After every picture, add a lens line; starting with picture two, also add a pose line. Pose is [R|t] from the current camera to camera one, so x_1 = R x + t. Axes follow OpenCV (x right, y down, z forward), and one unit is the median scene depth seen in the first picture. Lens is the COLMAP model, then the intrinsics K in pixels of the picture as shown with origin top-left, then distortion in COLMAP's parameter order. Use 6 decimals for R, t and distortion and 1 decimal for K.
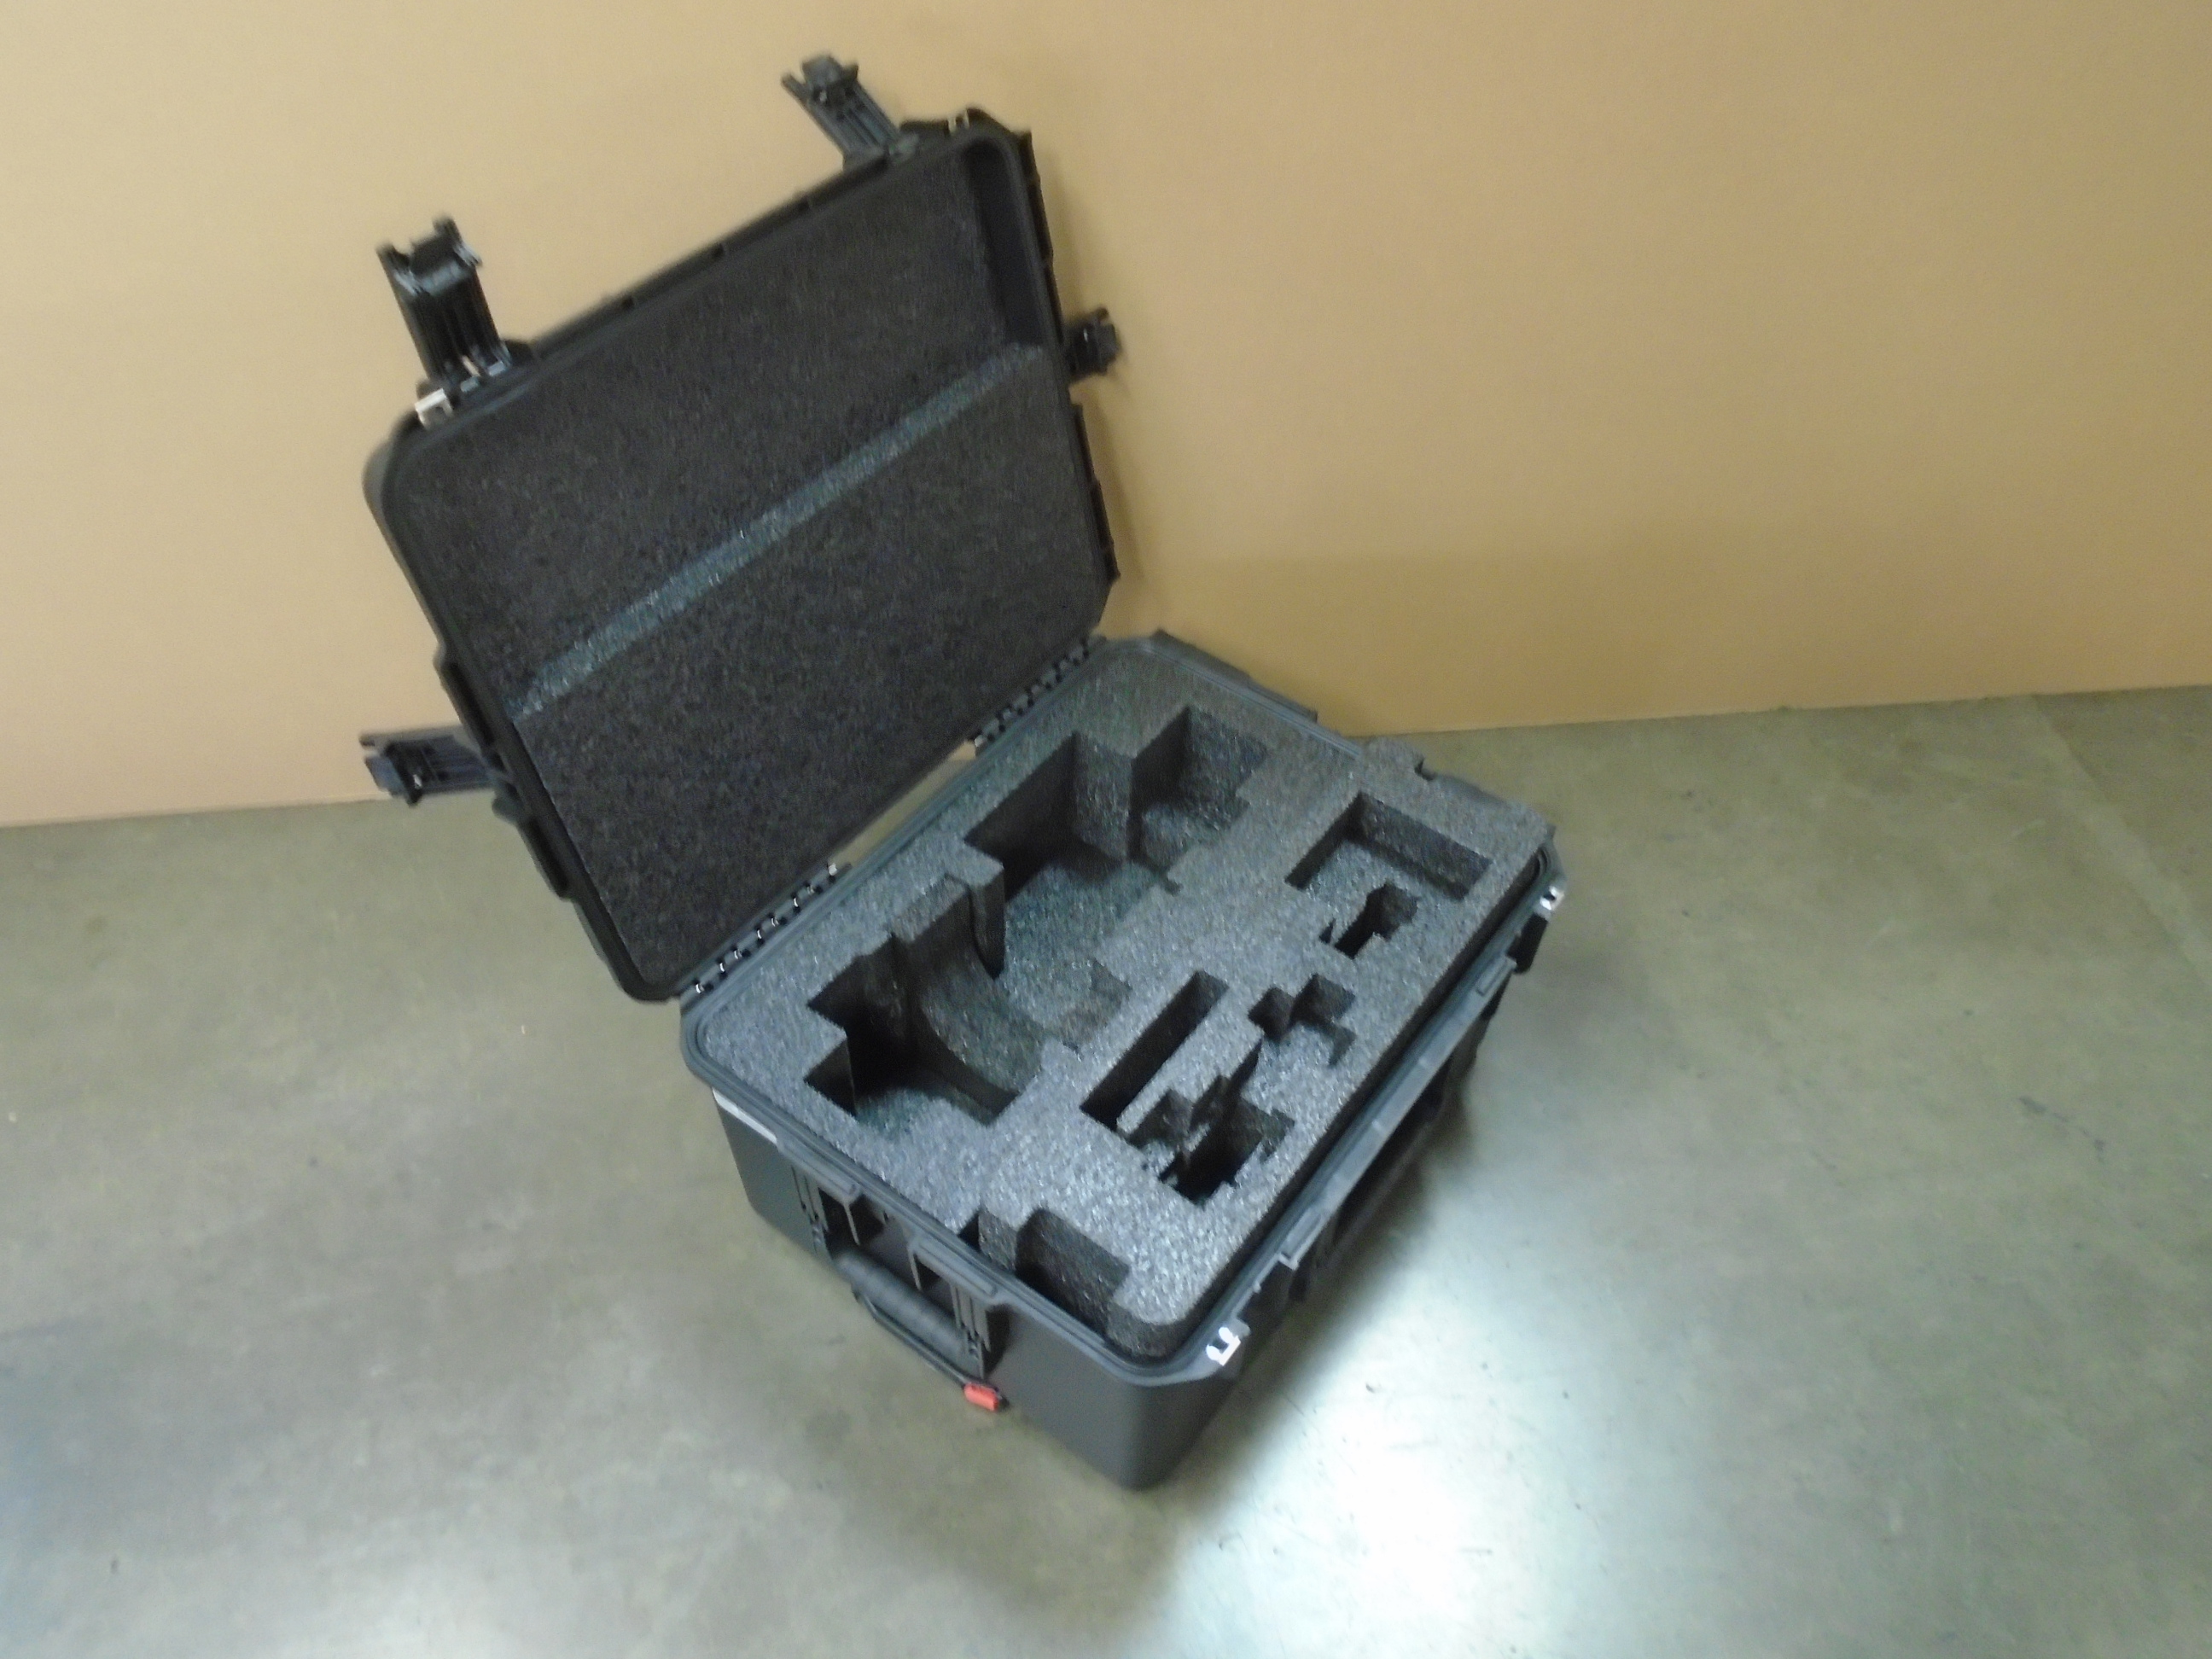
lens RADIAL K [[1708.1, 0, 1112.8], [0, 1708.1, 820.6], [0, 0, 1]] dist [-0.010112, 0.001569]
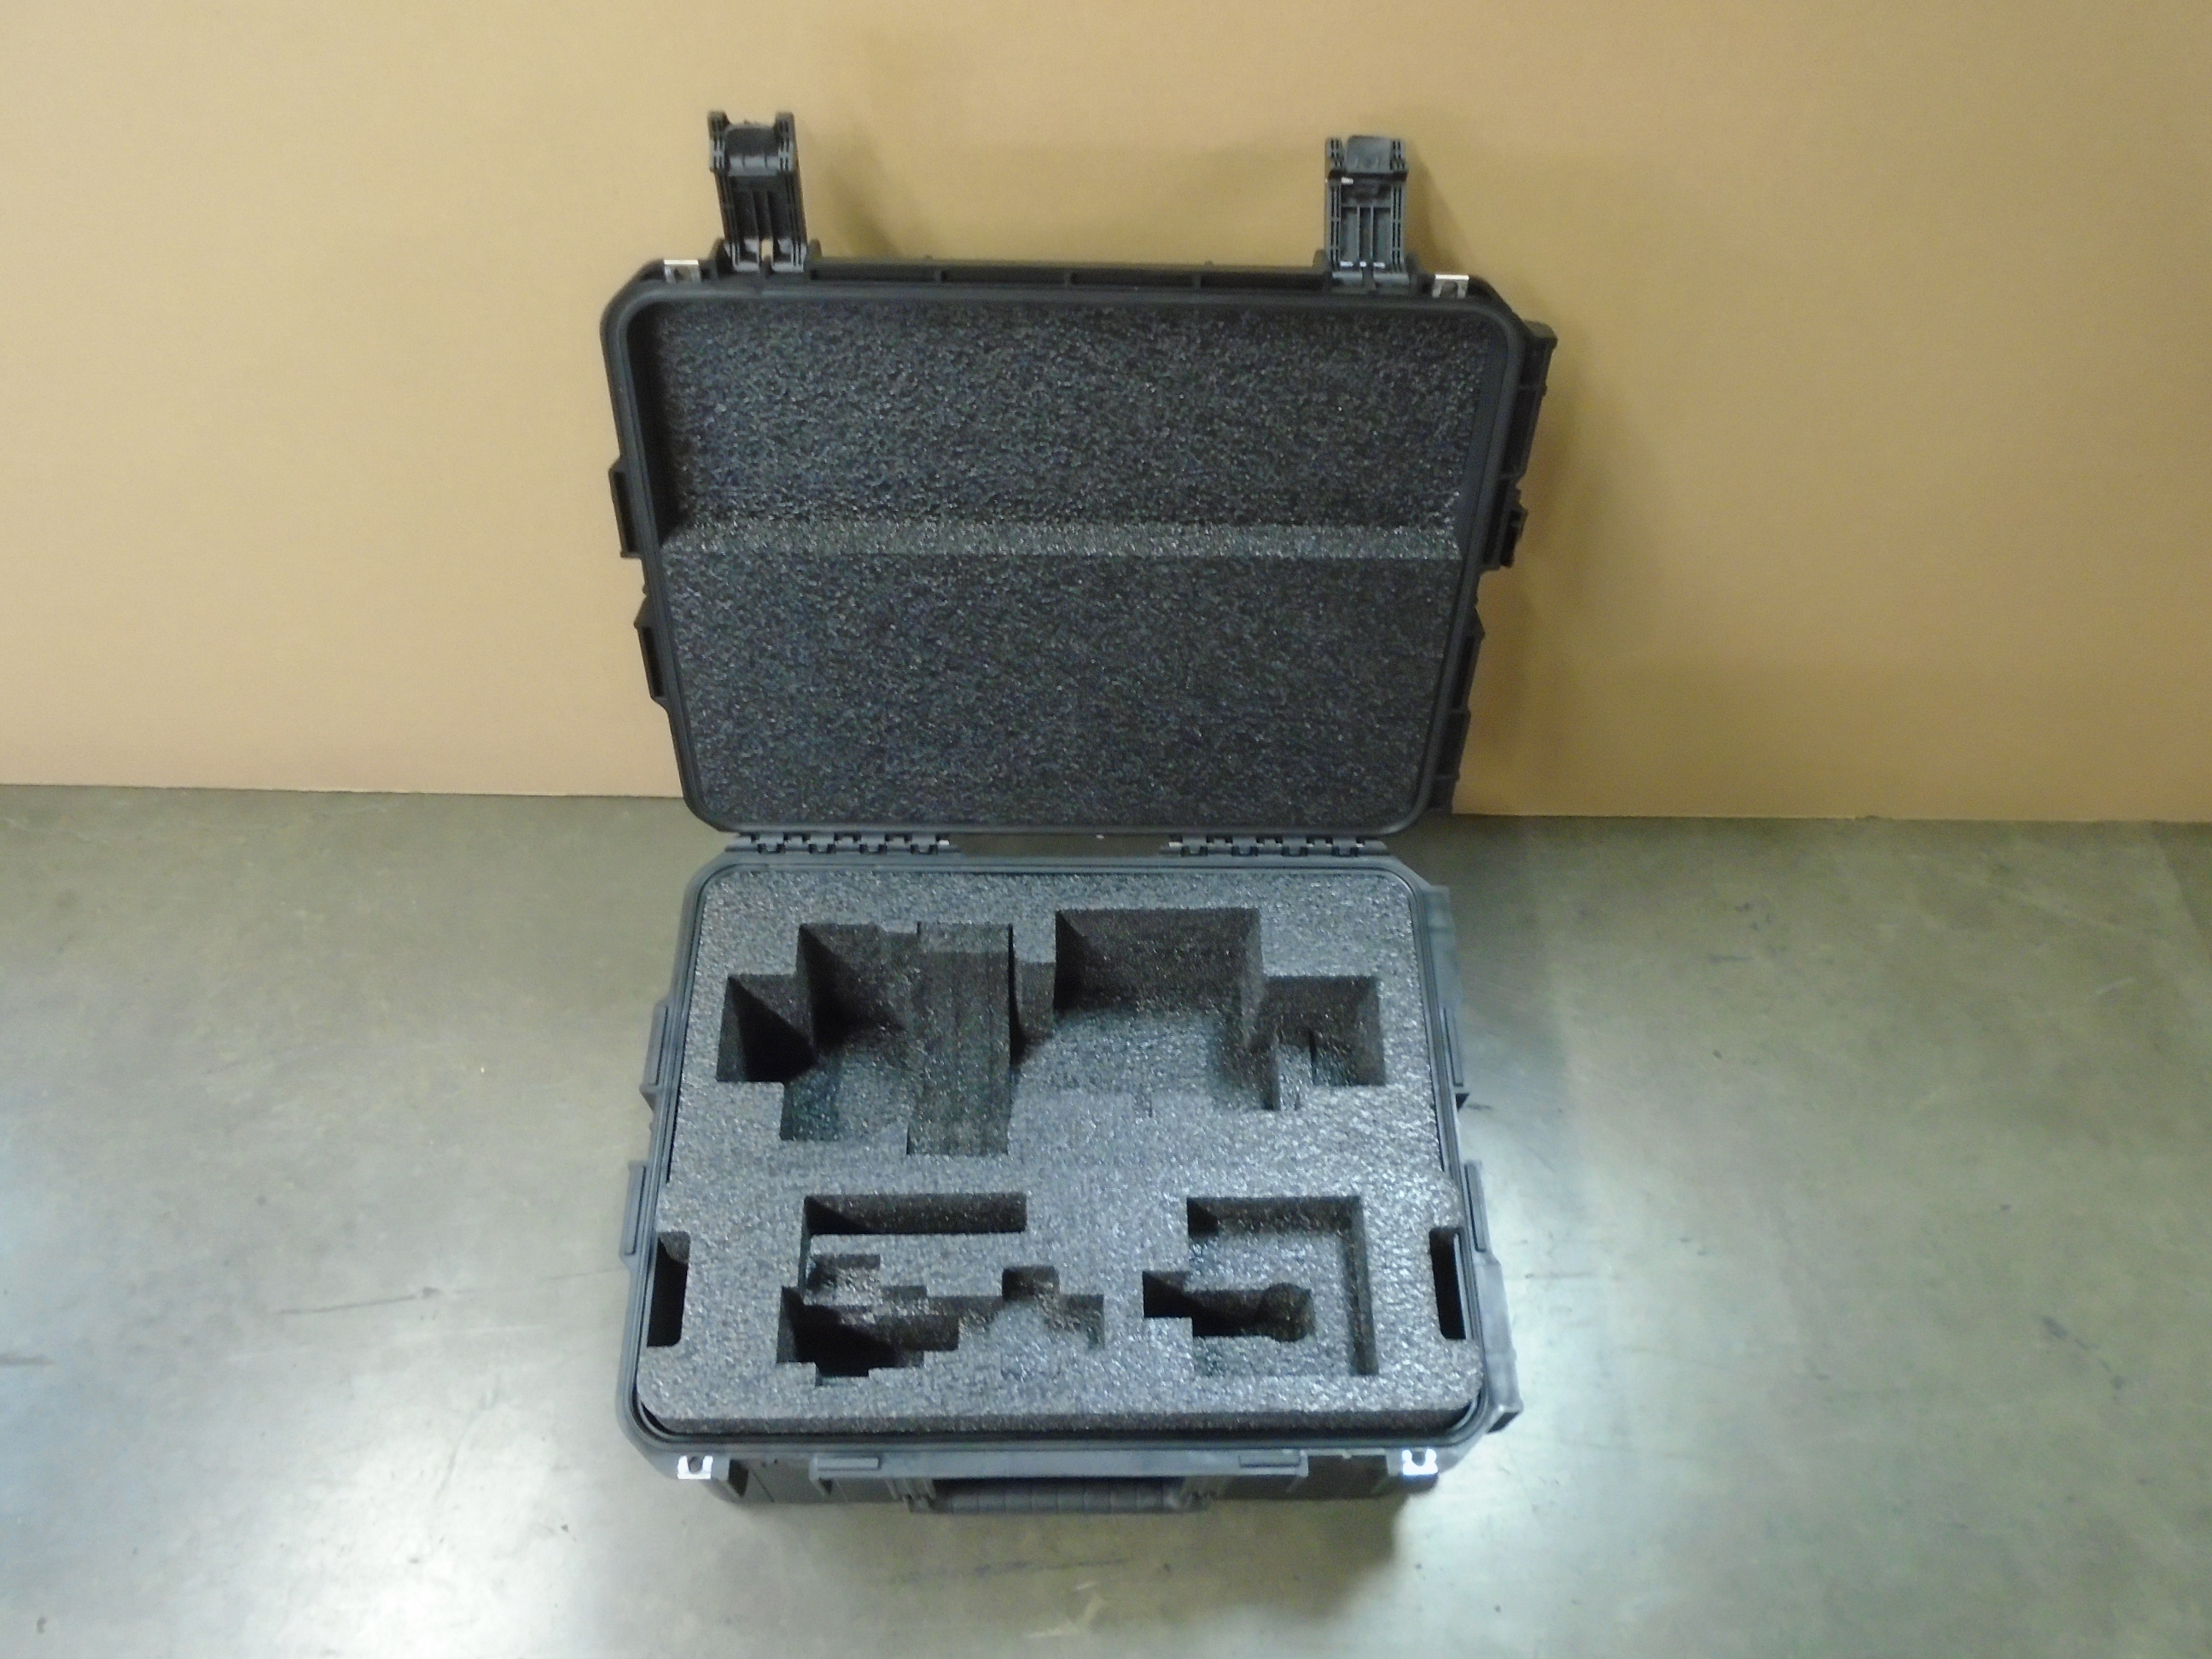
lens RADIAL K [[1708.1, 0, 1085.2], [0, 1708.1, 818.5], [0, 0, 1]] dist [-0.010112, 0.001569]
pose [[0.601099, 0.664814, -0.443511, 0.325675], [-0.599225, 0.742128, 0.300293, -0.339741], [0.528781, 0.085257, 0.844465, 0.210383]]
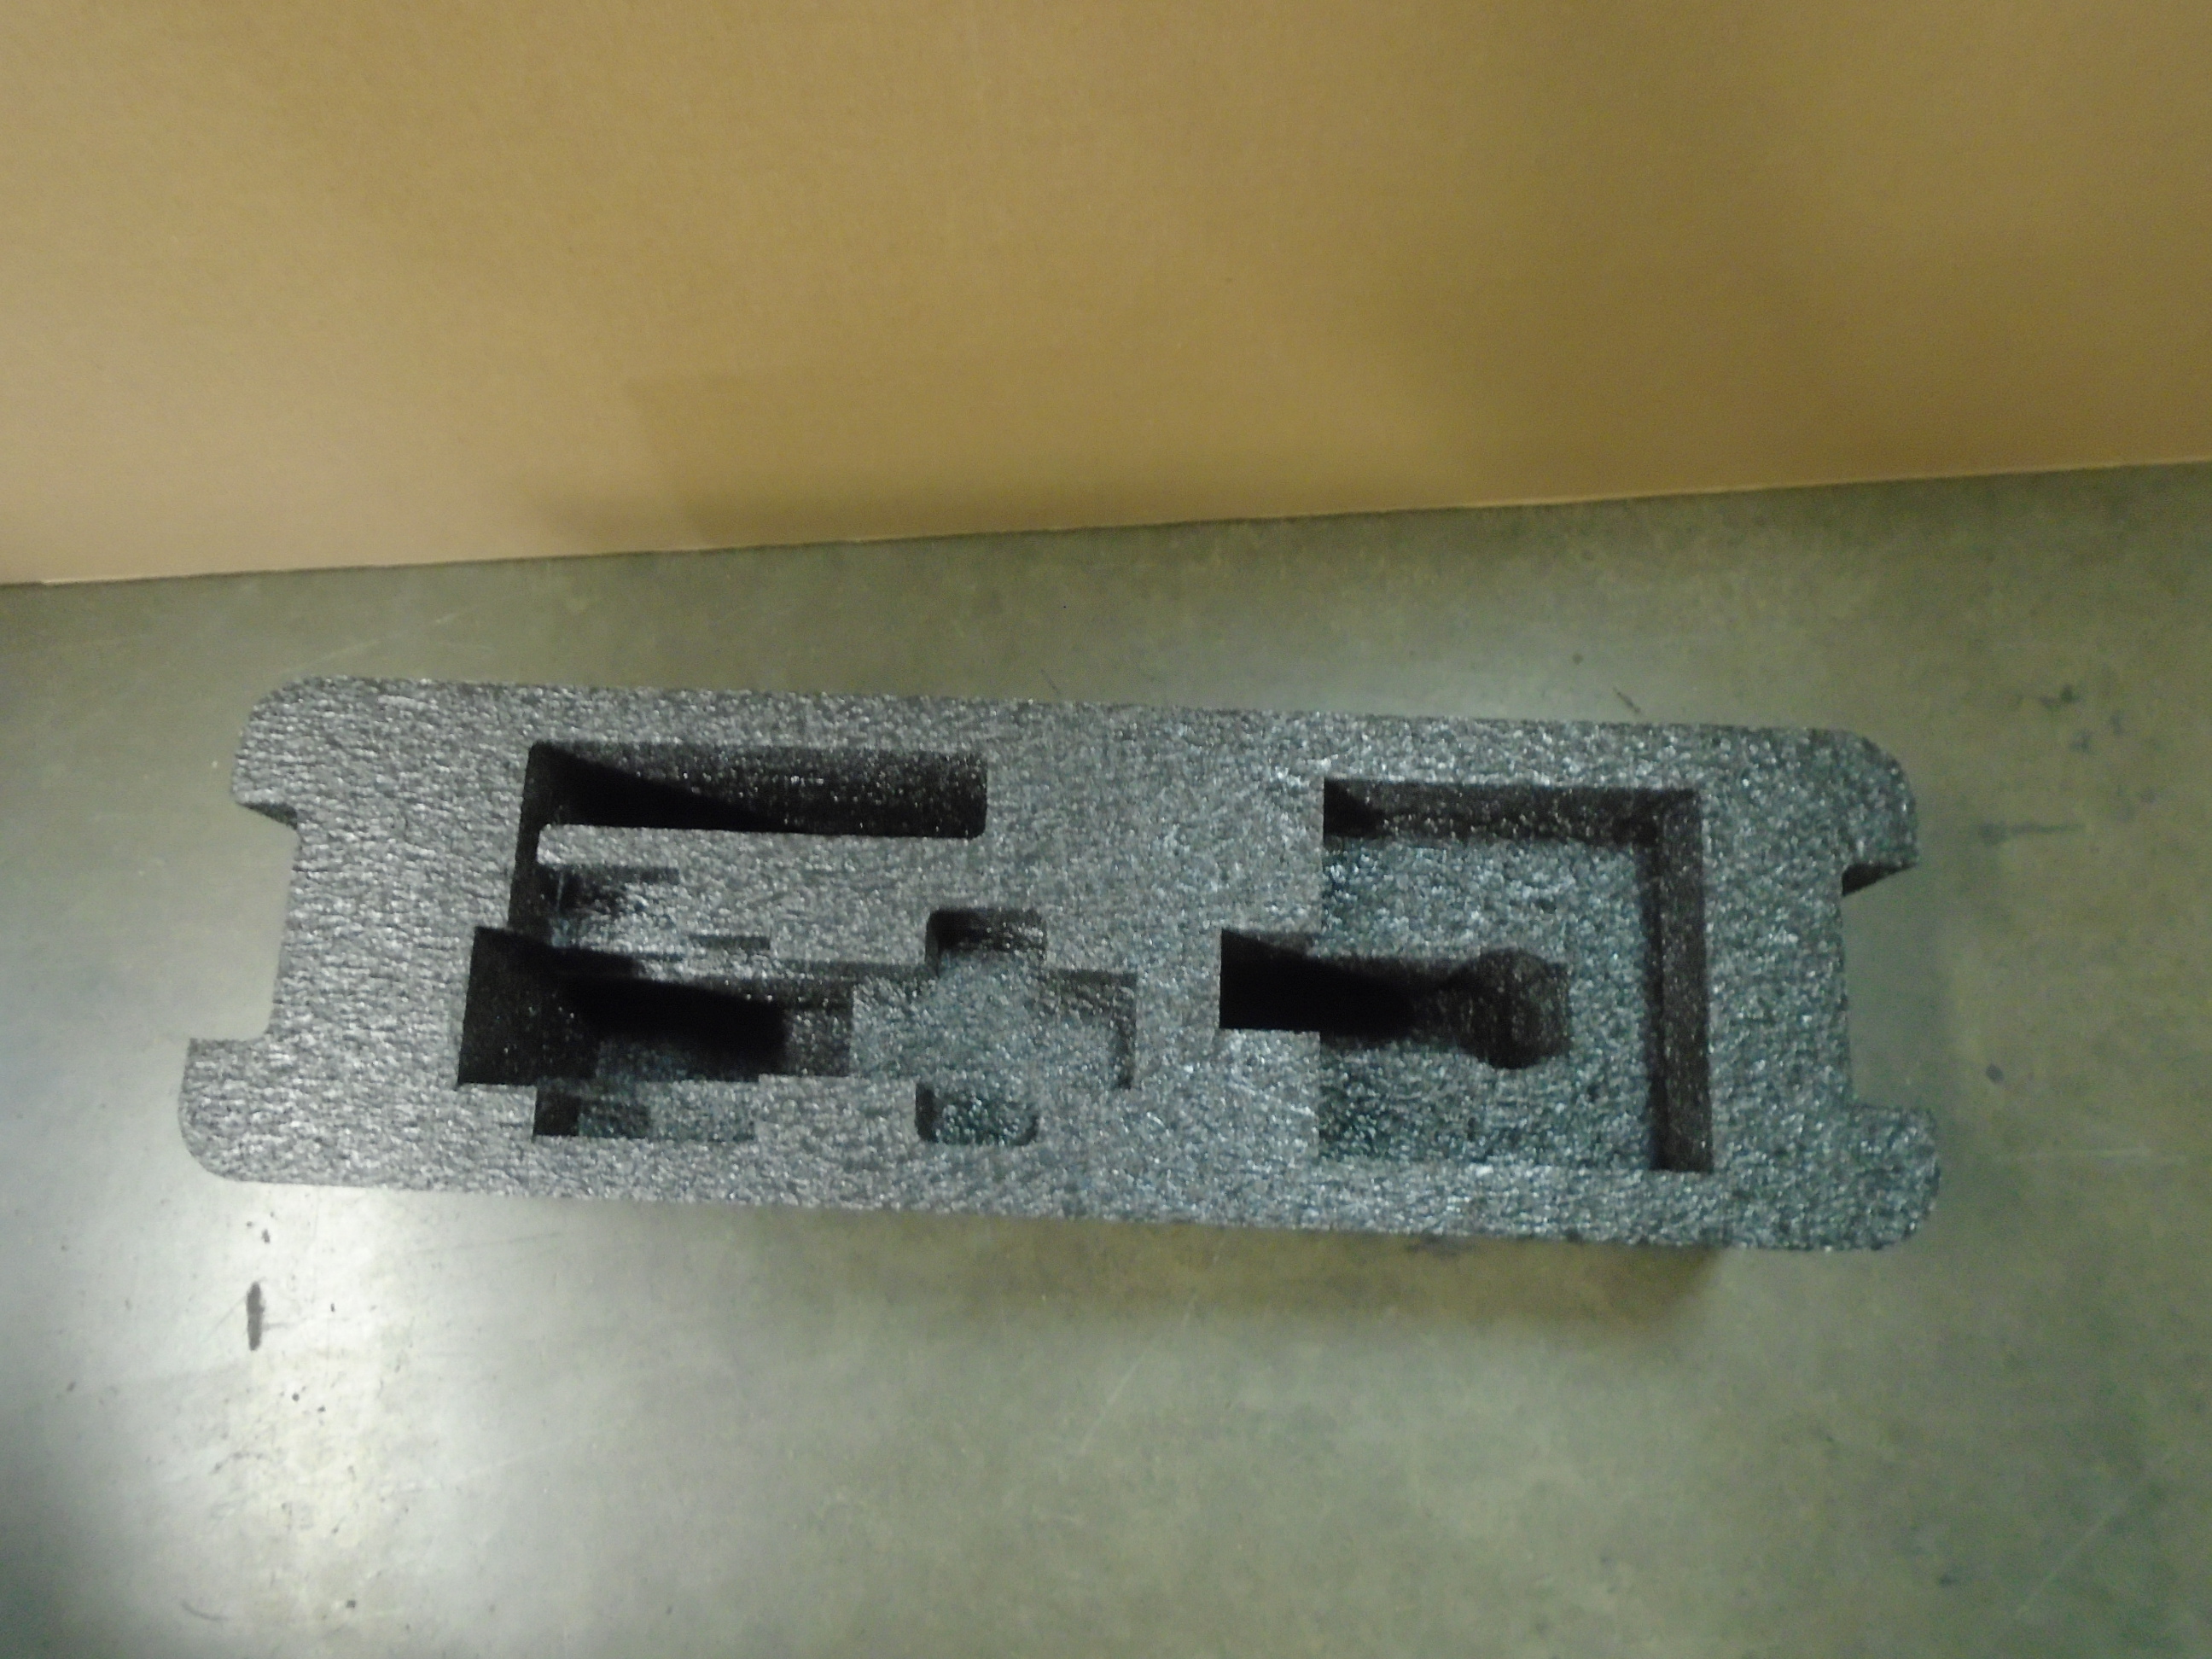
lens RADIAL K [[1708.1, 0, 1094.1], [0, 1708.1, 831.9], [0, 0, 1]] dist [-0.010112, 0.001569]
pose [[0.550707, 0.797954, -0.244932, 0.178903], [-0.592604, 0.580419, 0.558511, -0.154401], [0.587829, -0.162428, 0.792512, 0.630546]]
